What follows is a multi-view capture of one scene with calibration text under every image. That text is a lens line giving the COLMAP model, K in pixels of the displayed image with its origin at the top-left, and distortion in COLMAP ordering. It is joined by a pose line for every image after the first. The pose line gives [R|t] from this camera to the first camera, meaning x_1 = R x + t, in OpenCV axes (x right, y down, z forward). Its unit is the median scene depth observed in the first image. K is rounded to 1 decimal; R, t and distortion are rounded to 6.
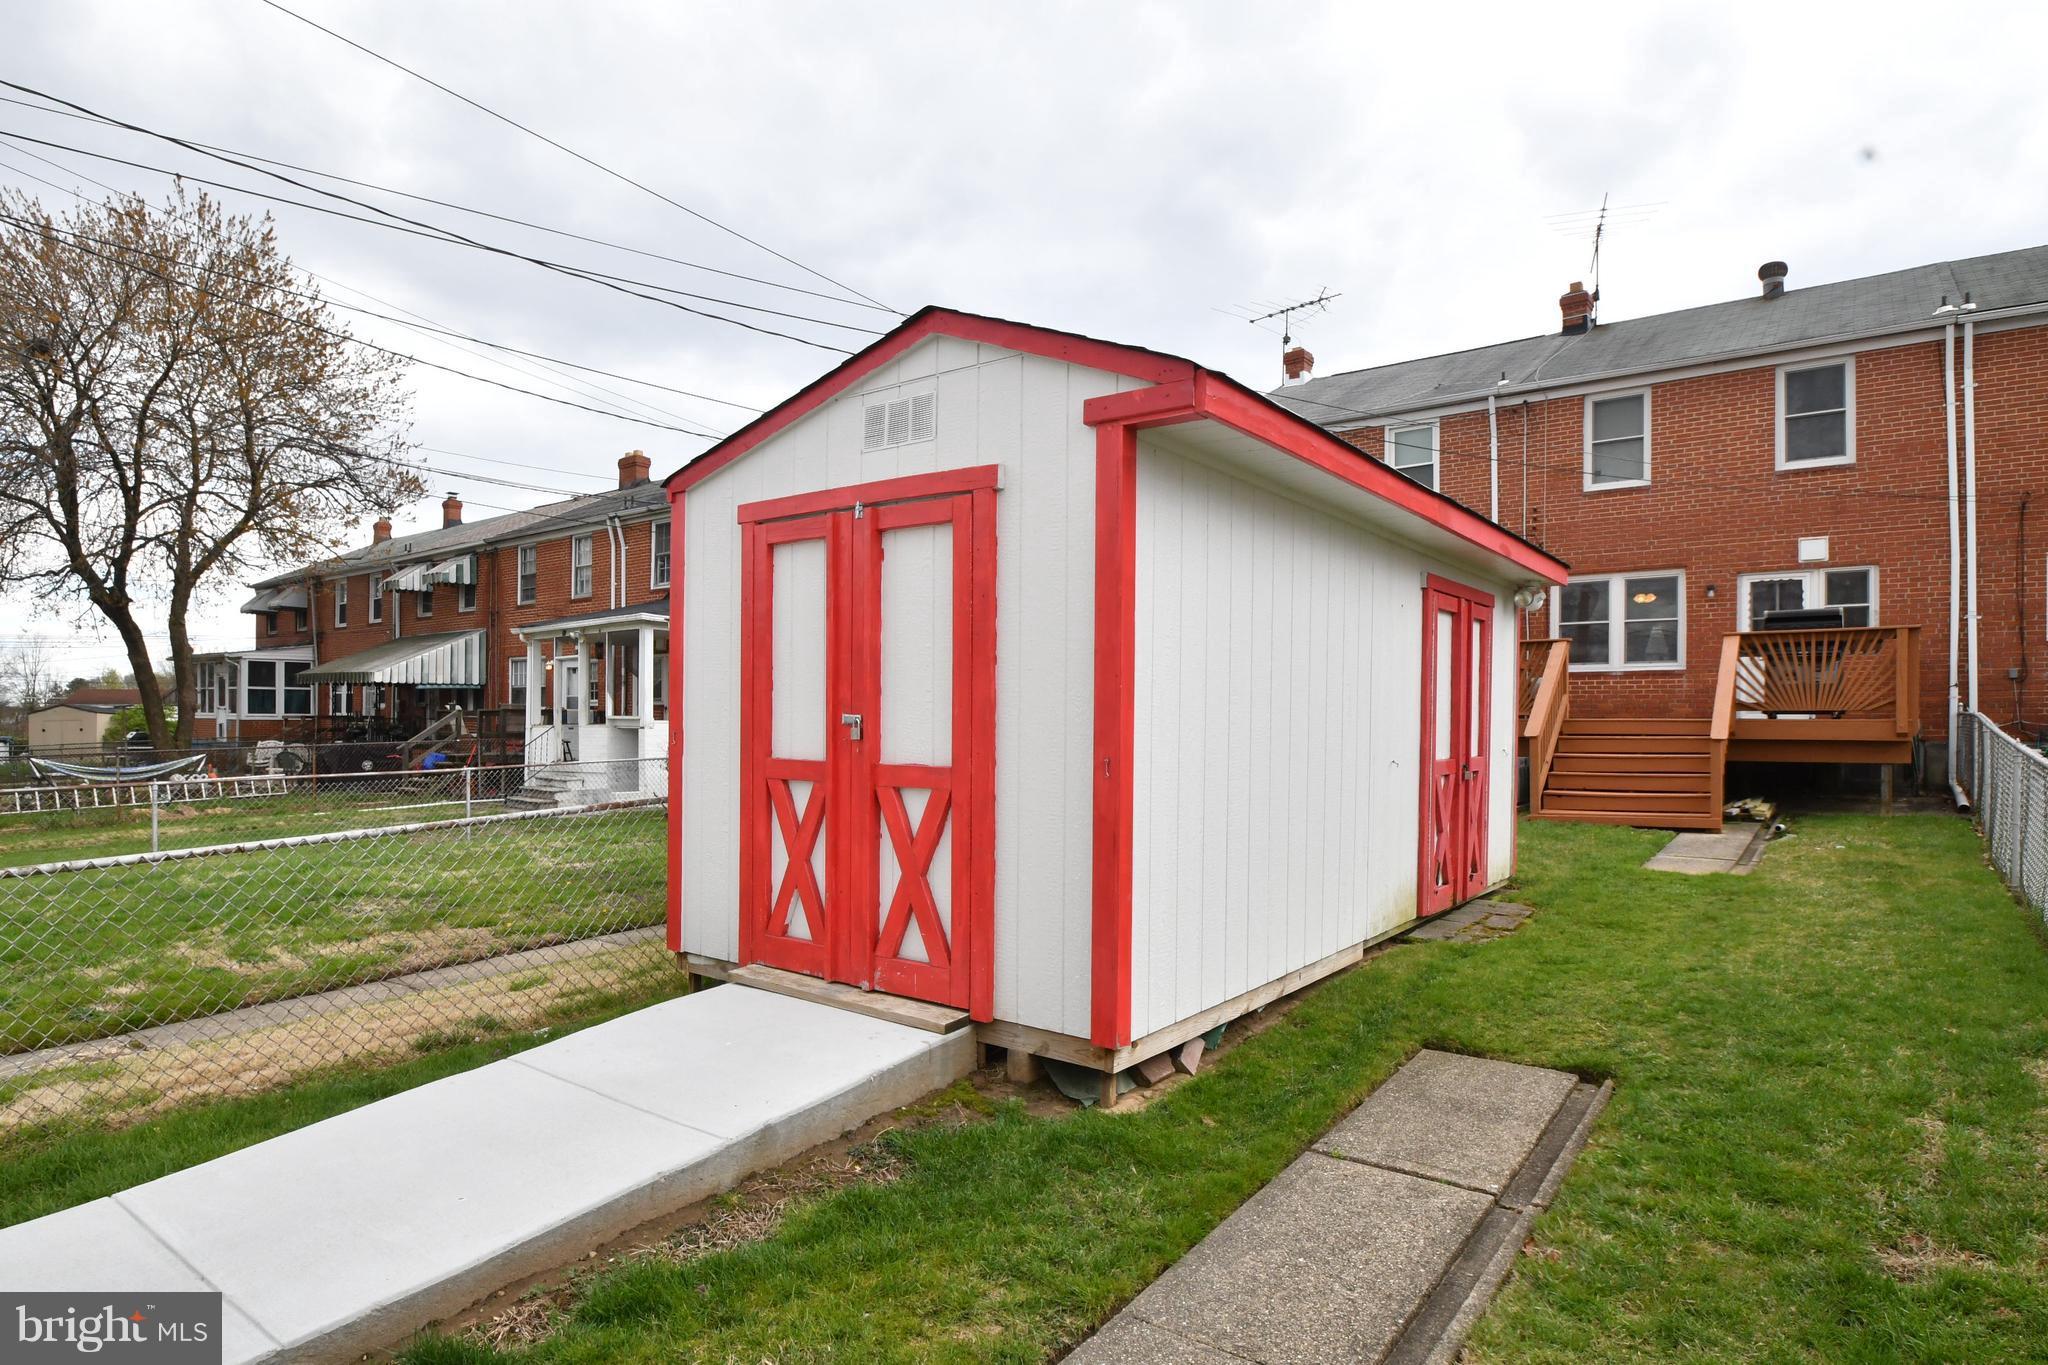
lens RADIAL K [[1125.1, 0, 1006.9], [0, 1125.1, 718.0], [0, 0, 1]] dist [-0.005180, -0.014293]
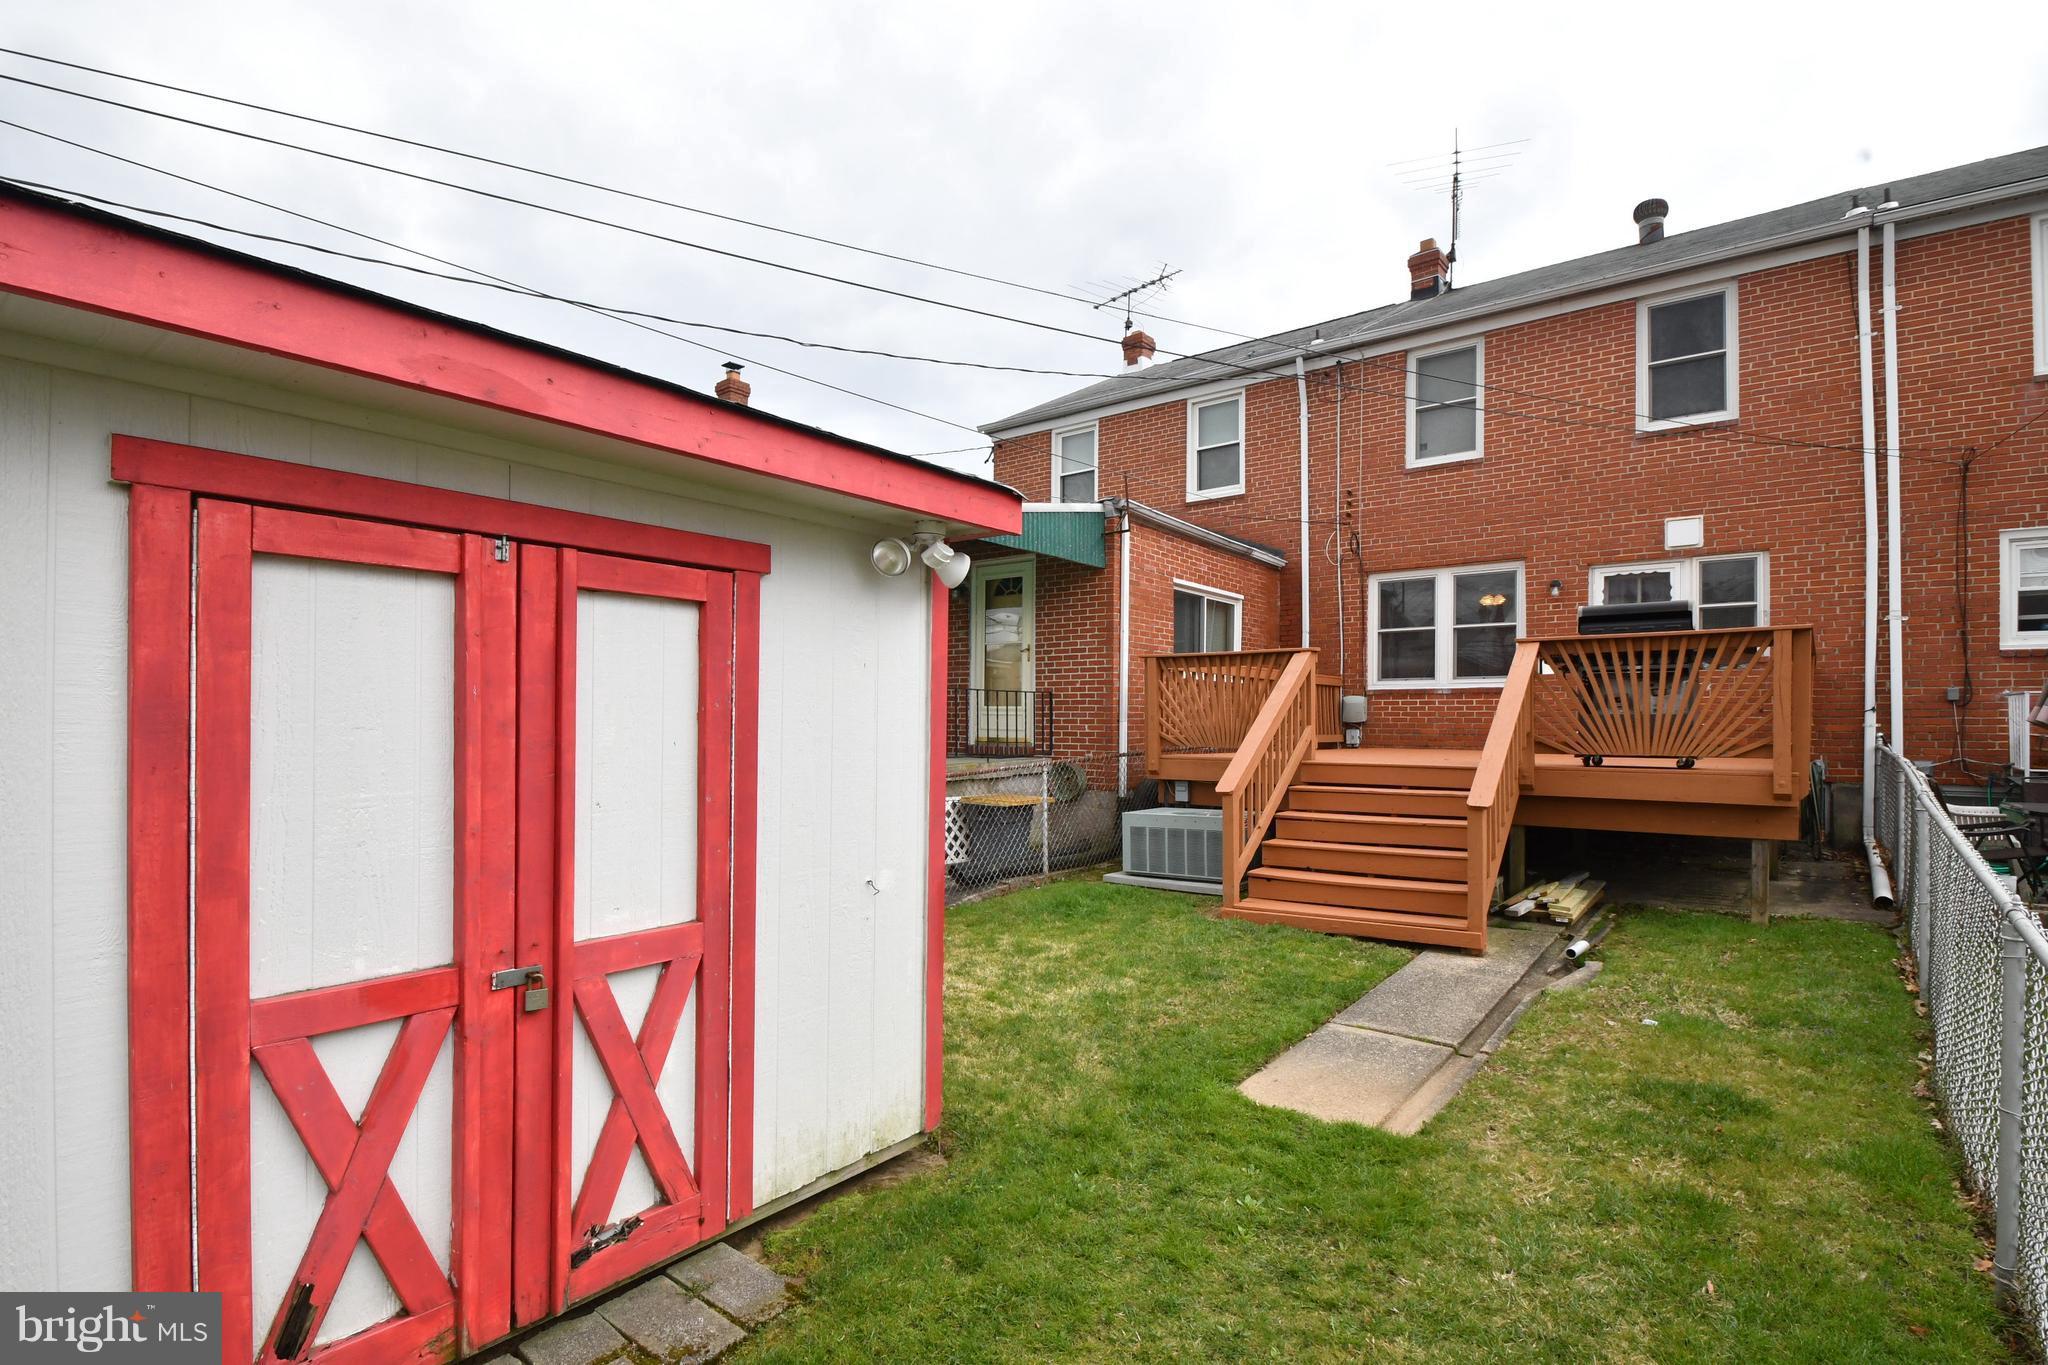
lens RADIAL K [[990.7, 0, 998.7], [0, 990.7, 716.9], [0, 0, 1]] dist [0.000285, -0.012819]
pose [[0.999686, 0.000763, -0.025044, 0.262134], [-0.000845, 0.999994, -0.003243, -0.020344], [0.025042, 0.003263, 0.999681, 0.301631]]
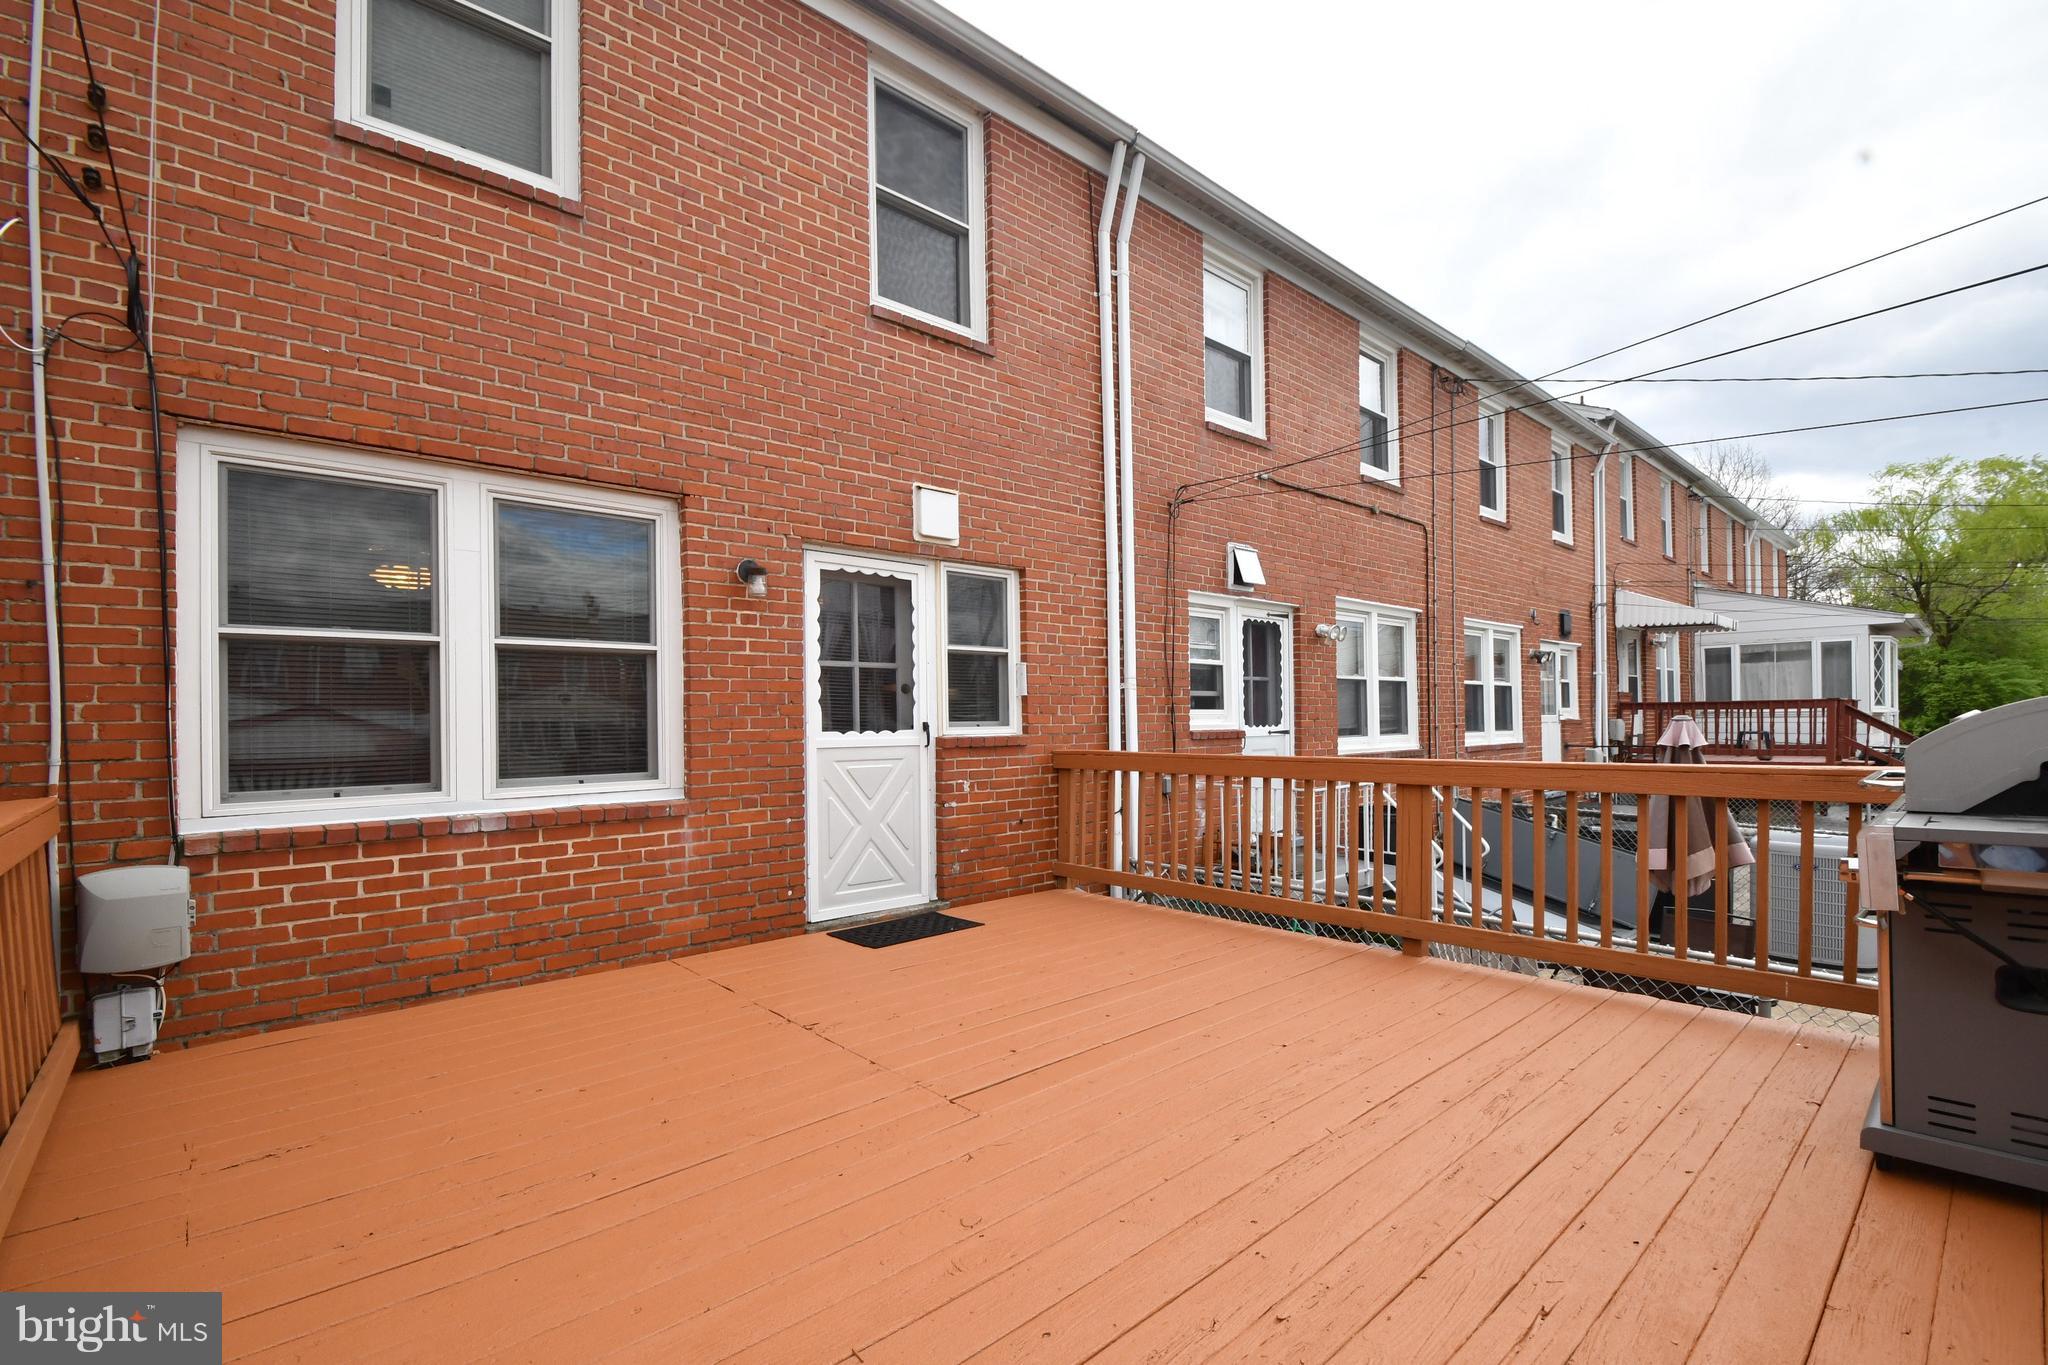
lens RADIAL K [[897.1, 0, 1003.9], [0, 897.1, 716.7], [0, 0, 1]] dist [0.018495, -0.018302]
pose [[0.177613, -0.007034, 0.984075, 0.375377], [0.010688, 0.999929, 0.005218, -0.072654], [-0.984042, 0.009591, 0.177676, 0.904365]]
